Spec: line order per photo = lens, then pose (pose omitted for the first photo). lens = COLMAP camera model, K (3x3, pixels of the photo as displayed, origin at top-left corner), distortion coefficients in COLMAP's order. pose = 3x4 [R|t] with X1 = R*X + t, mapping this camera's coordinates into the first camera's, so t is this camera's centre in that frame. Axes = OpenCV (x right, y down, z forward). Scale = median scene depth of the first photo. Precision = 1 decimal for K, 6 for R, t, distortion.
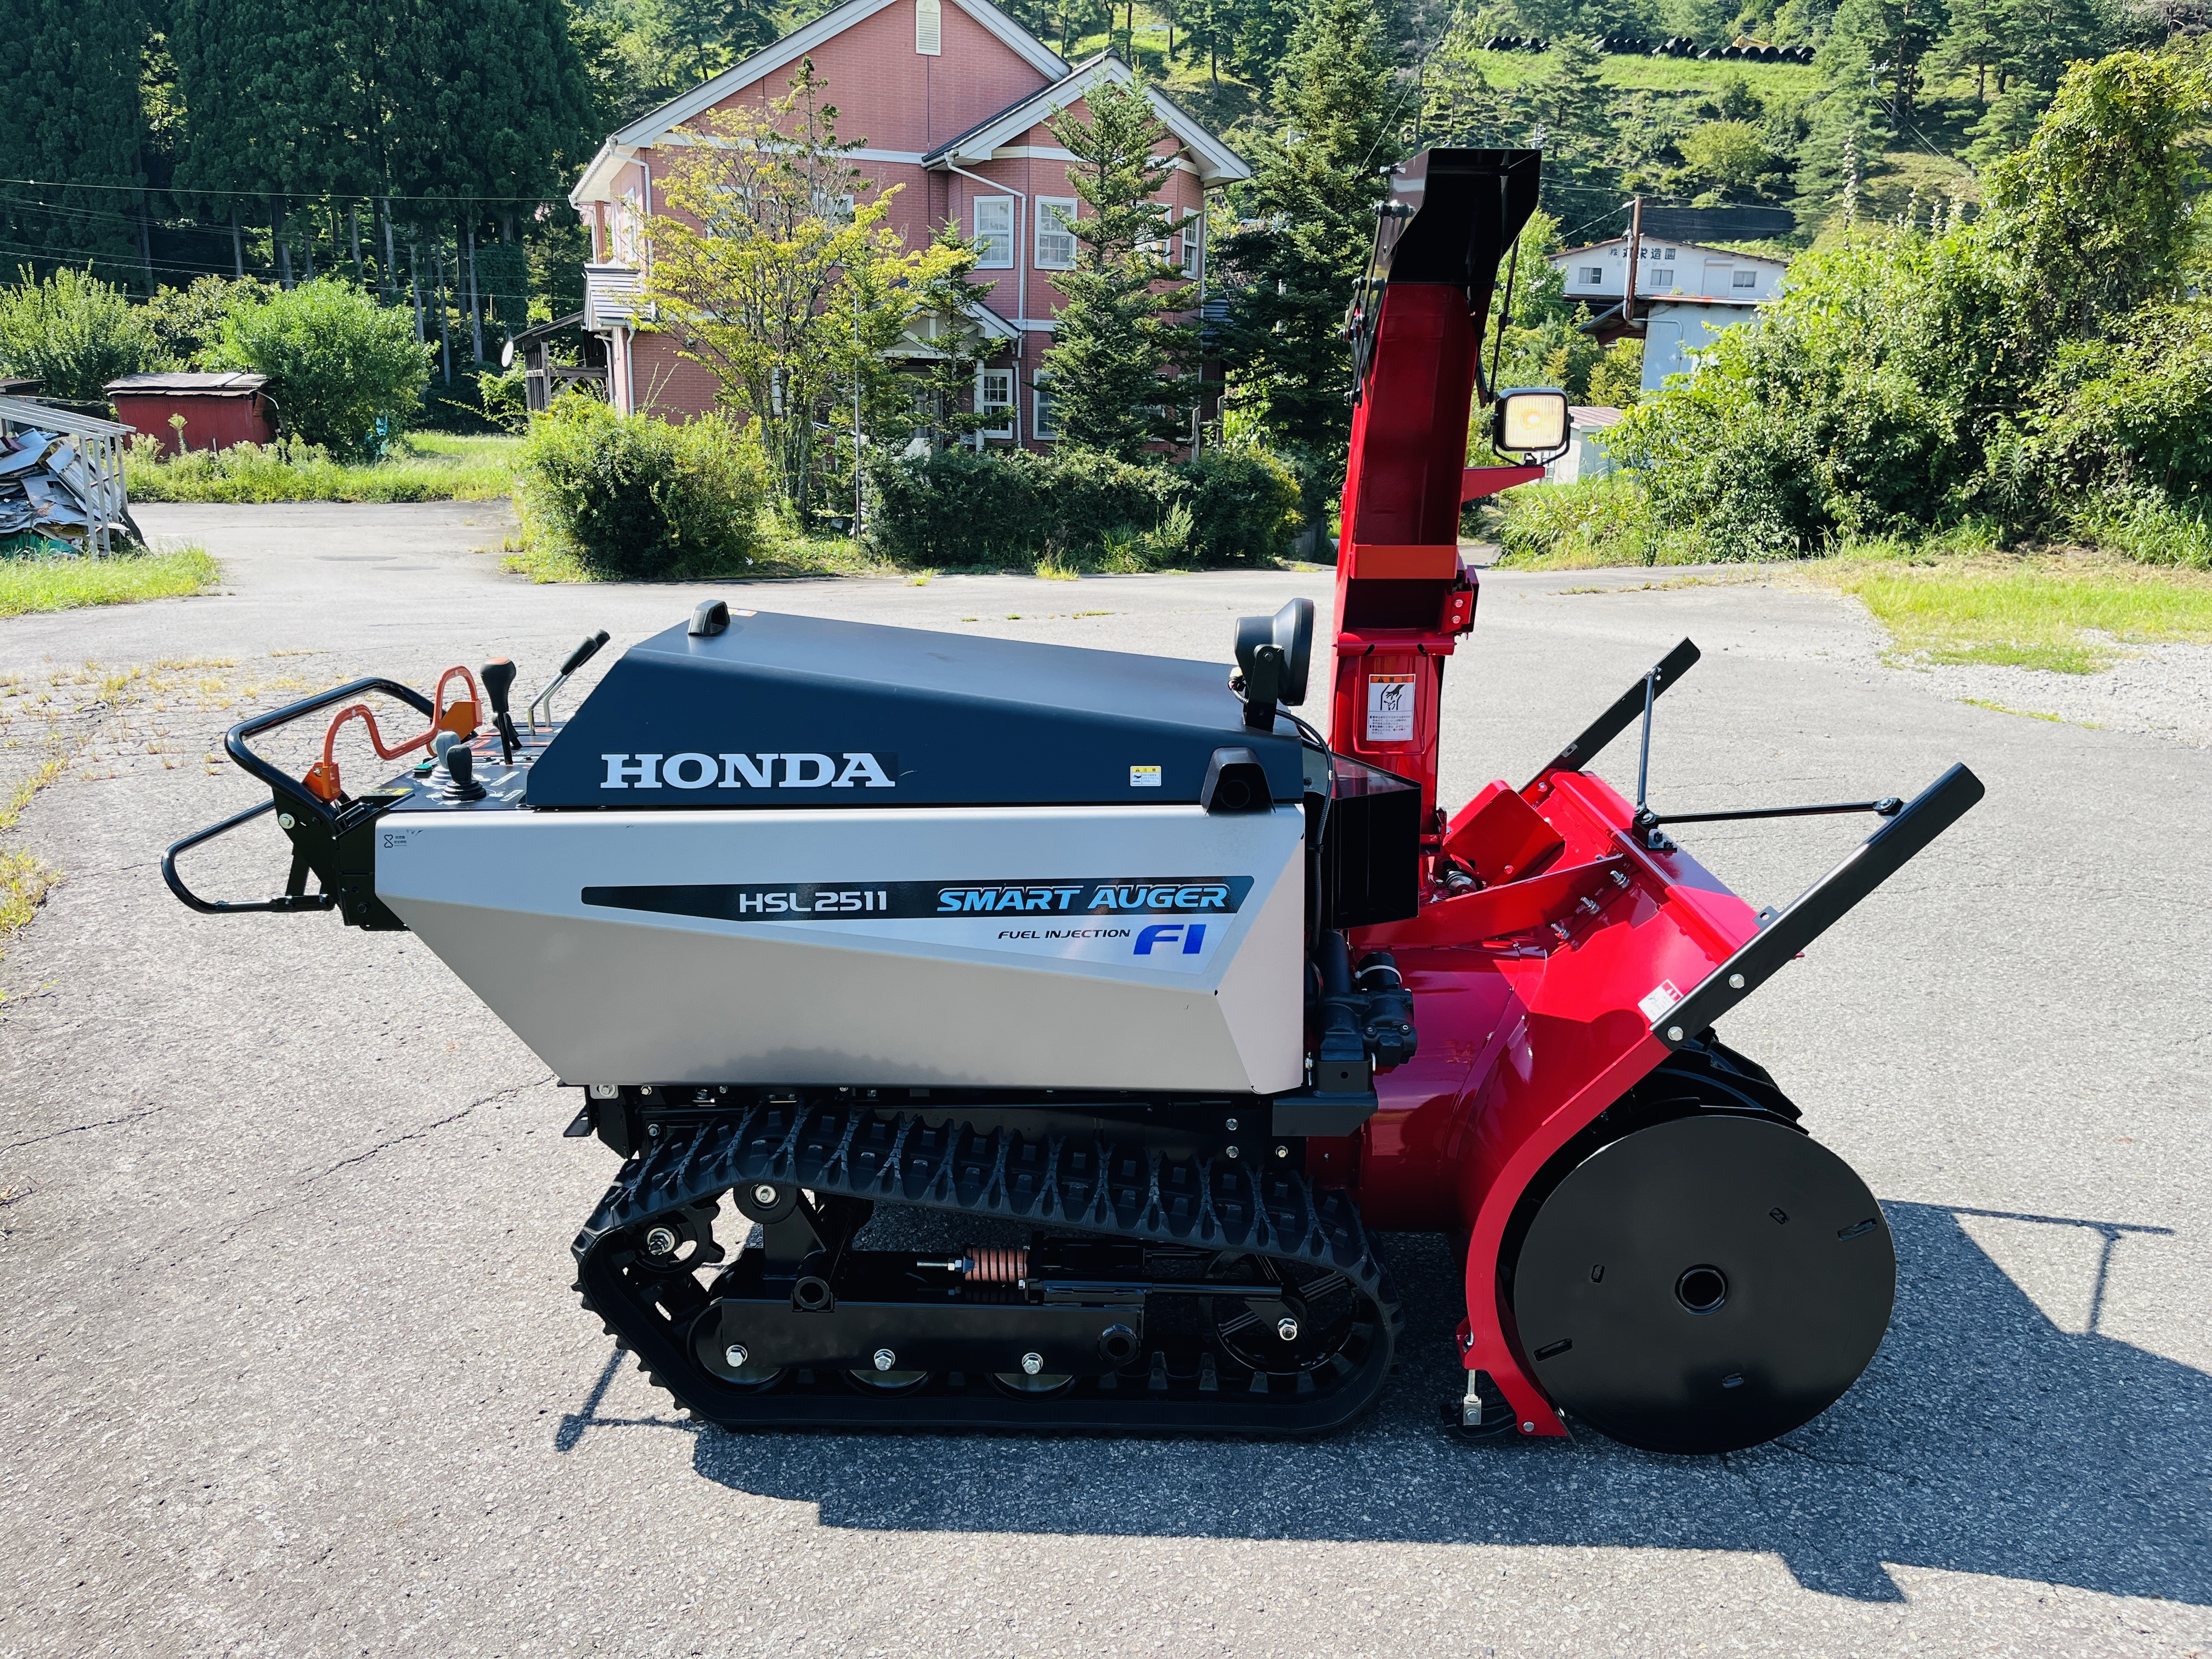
lens RADIAL K [[1682.8, 0, 1121.7], [0, 1682.8, 831.0], [0, 0, 1]] dist [0.073840, -0.104972]
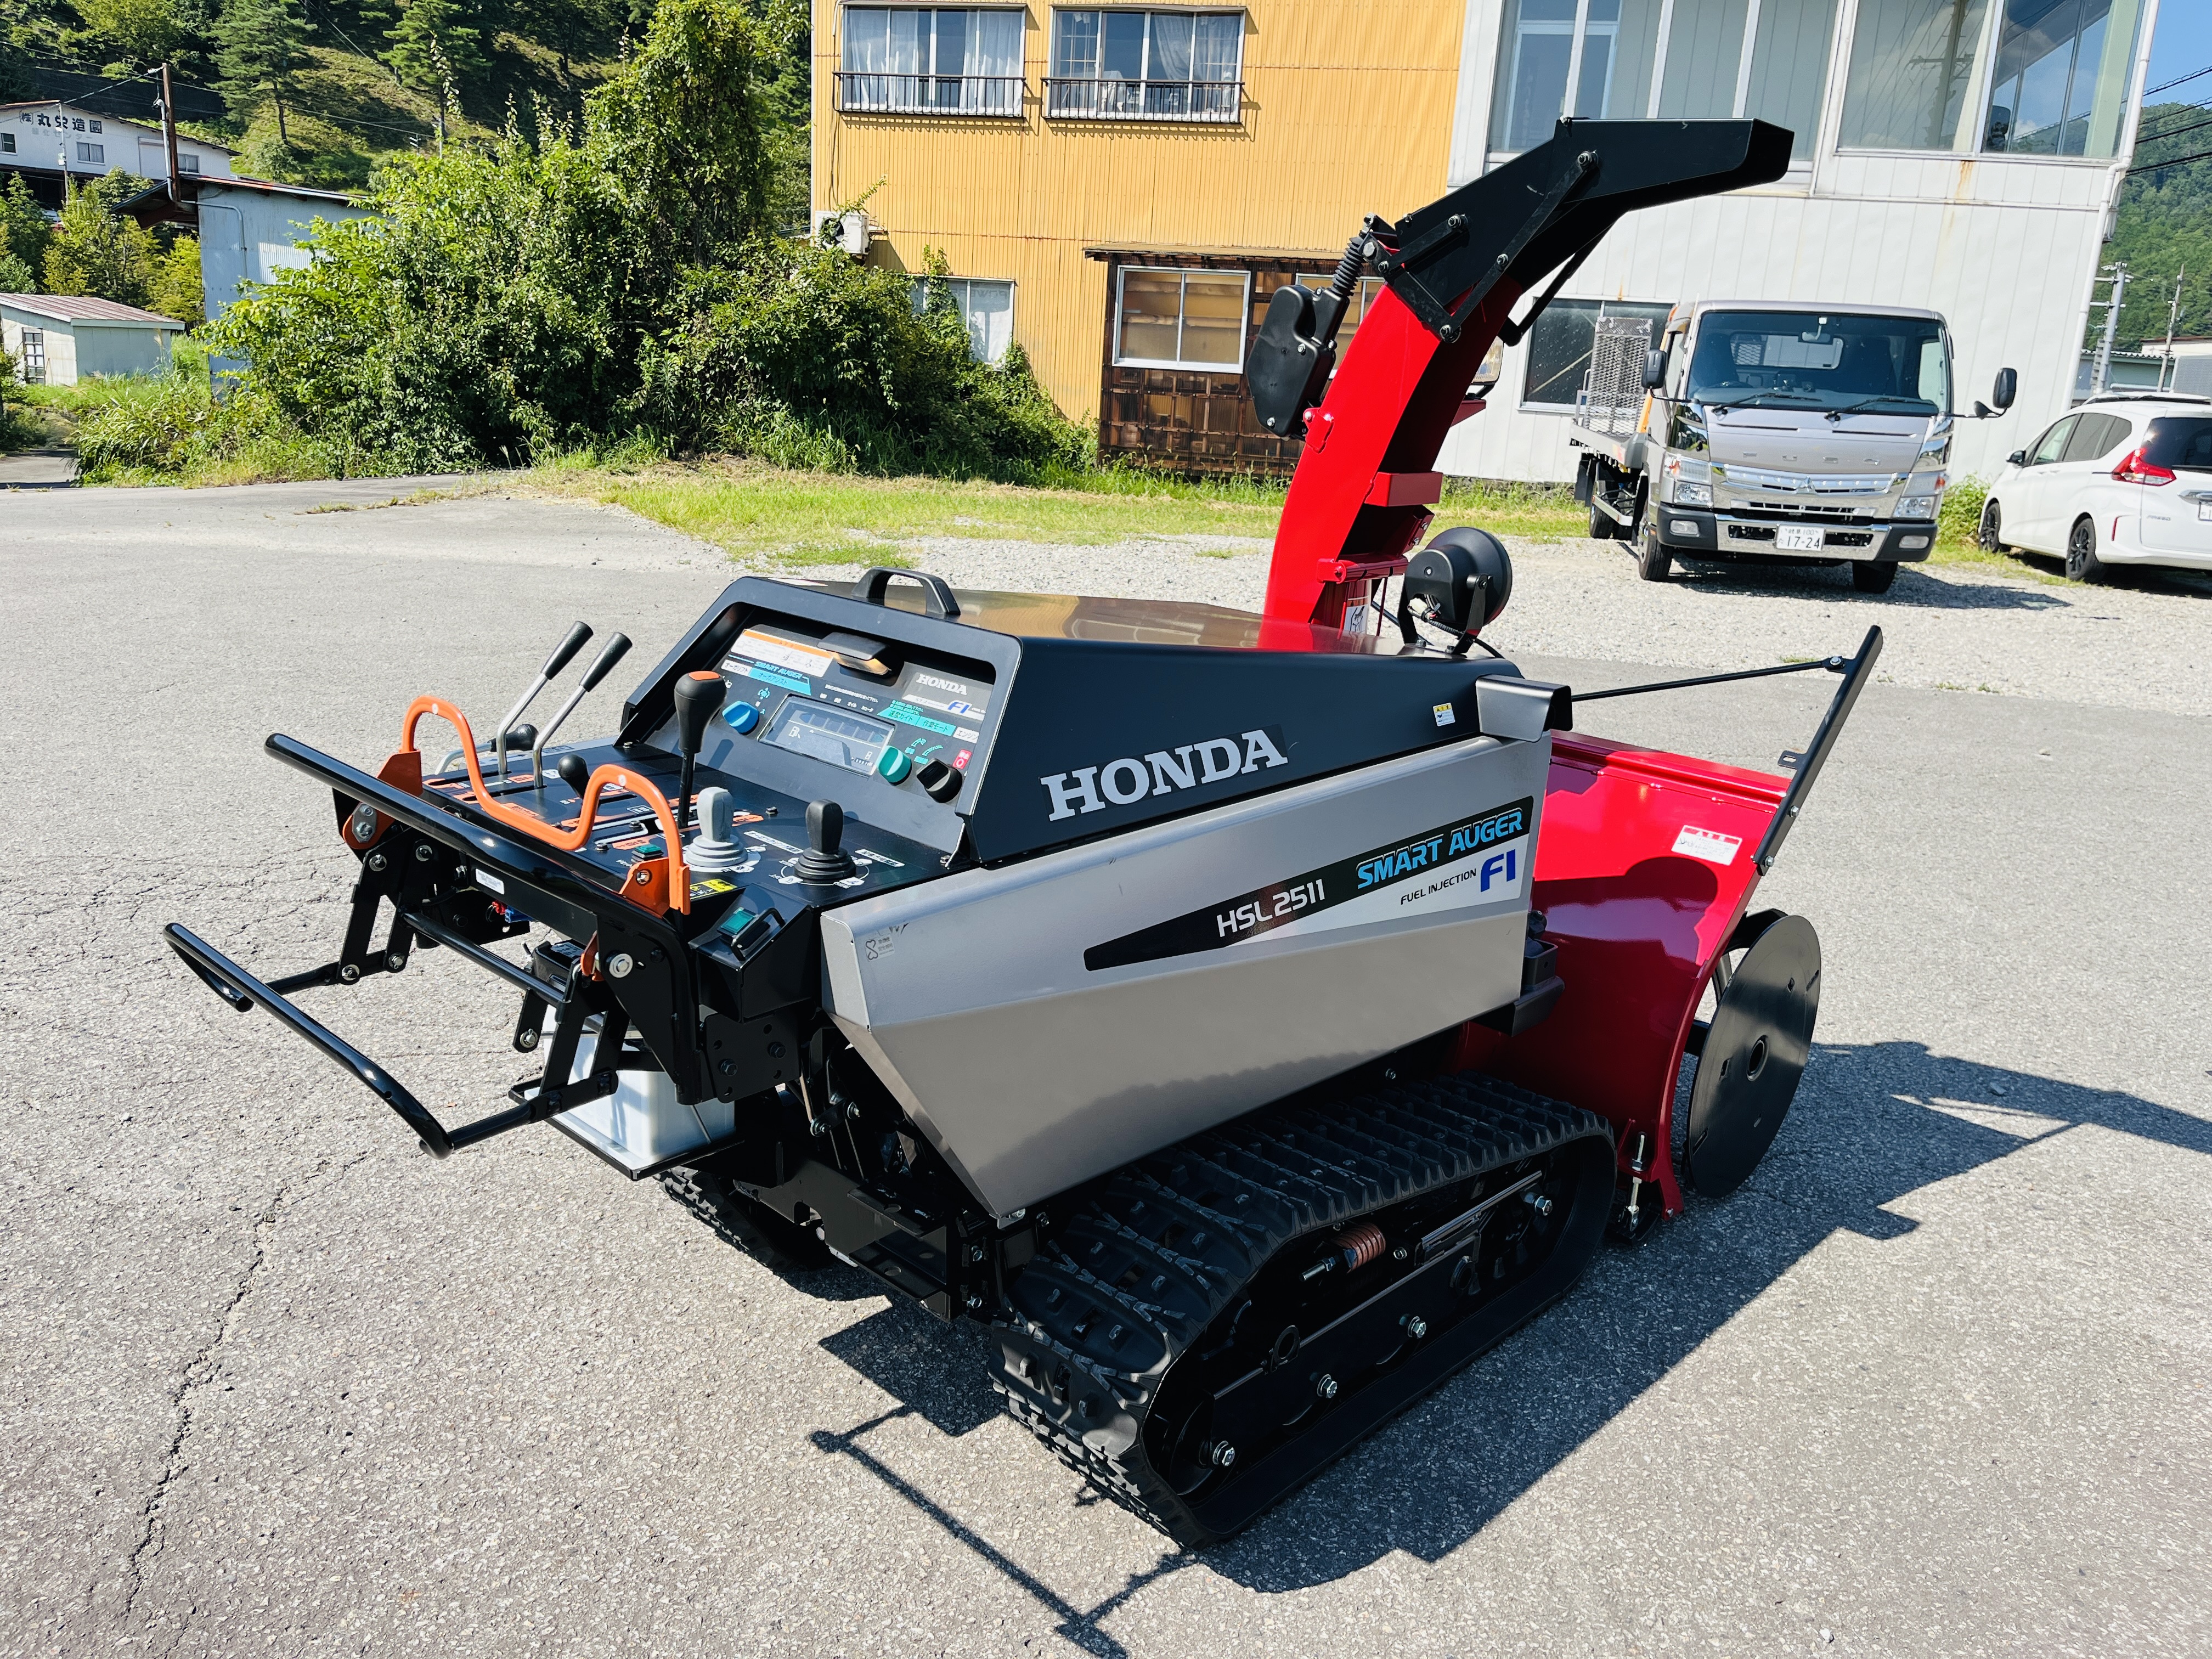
lens RADIAL K [[1682.8, 0, 1120.2], [0, 1682.8, 829.7], [0, 0, 1]] dist [0.073840, -0.104972]
pose [[0.672191, -0.175178, 0.719355, -0.104414], [0.137662, 0.984235, 0.111046, -0.012755], [-0.727467, 0.024383, 0.685709, 0.056800]]
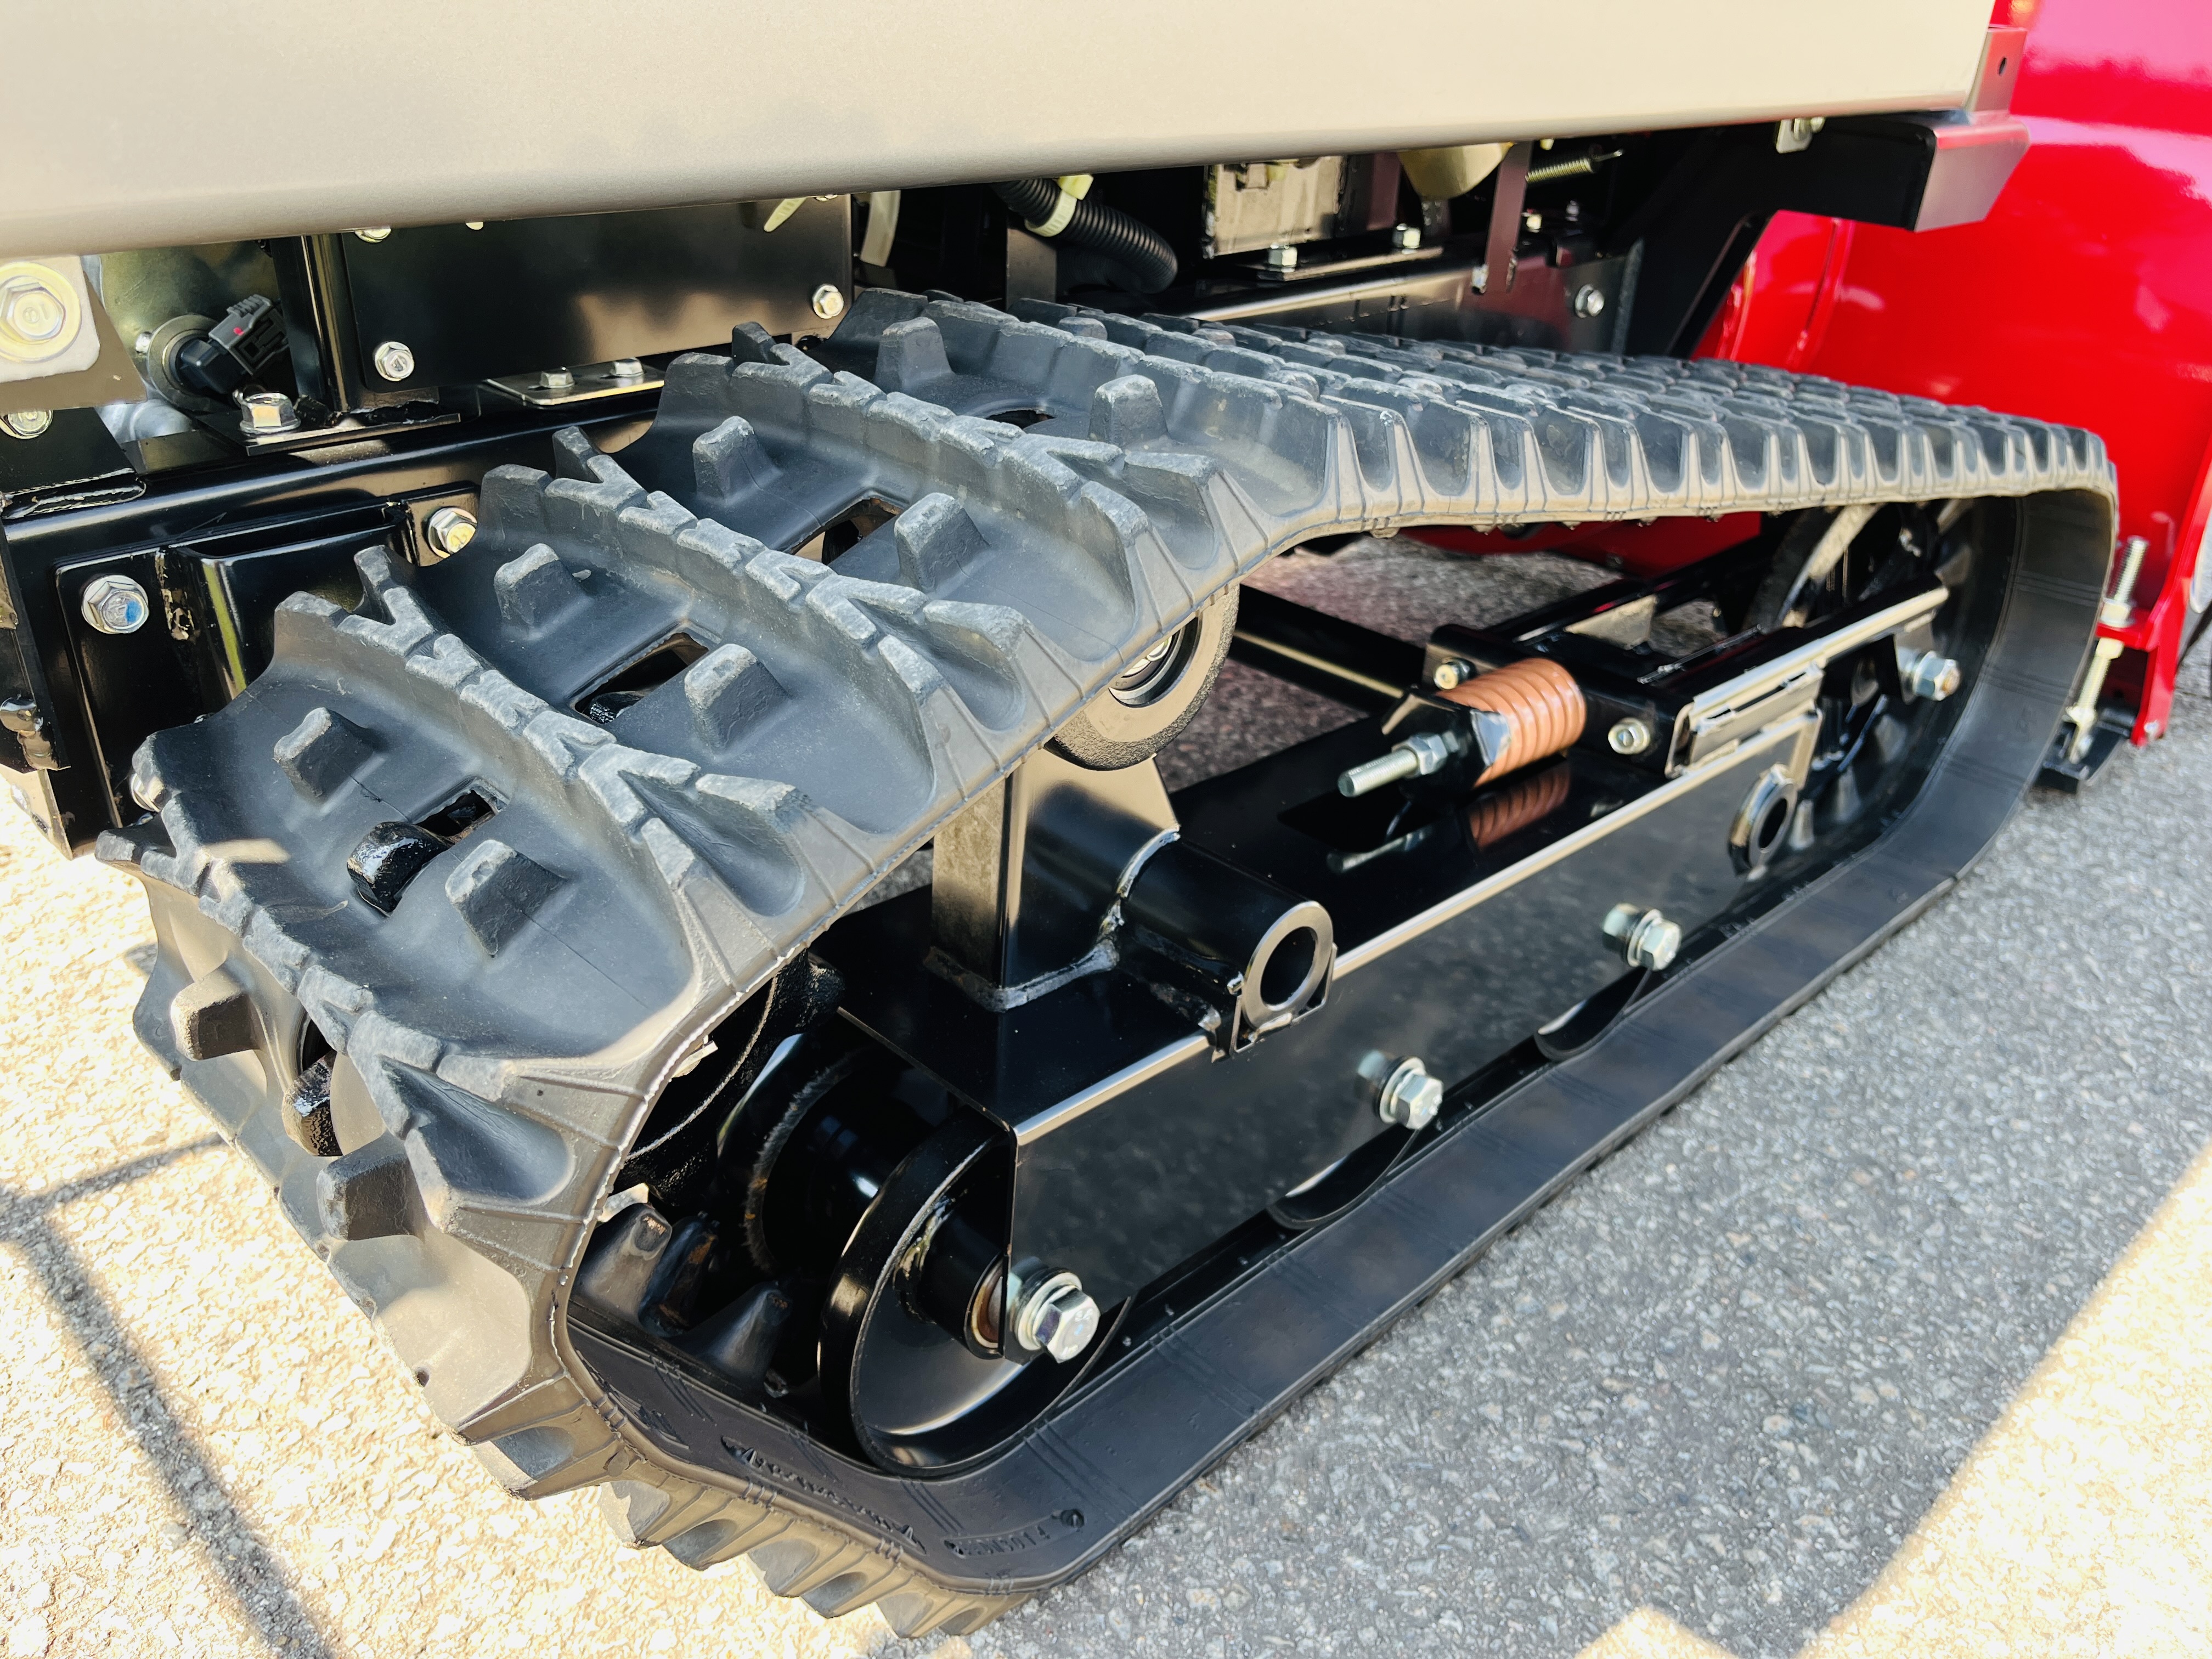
lens RADIAL K [[1682.8, 0, 1087.1], [0, 1682.8, 822.8], [0, 0, 1]] dist [0.073840, -0.104972]
pose [[0.704872, -0.294493, 0.645313, -0.046740], [0.131469, 0.948221, 0.289125, 0.021369], [-0.697045, -0.118958, 0.707091, 0.105324]]
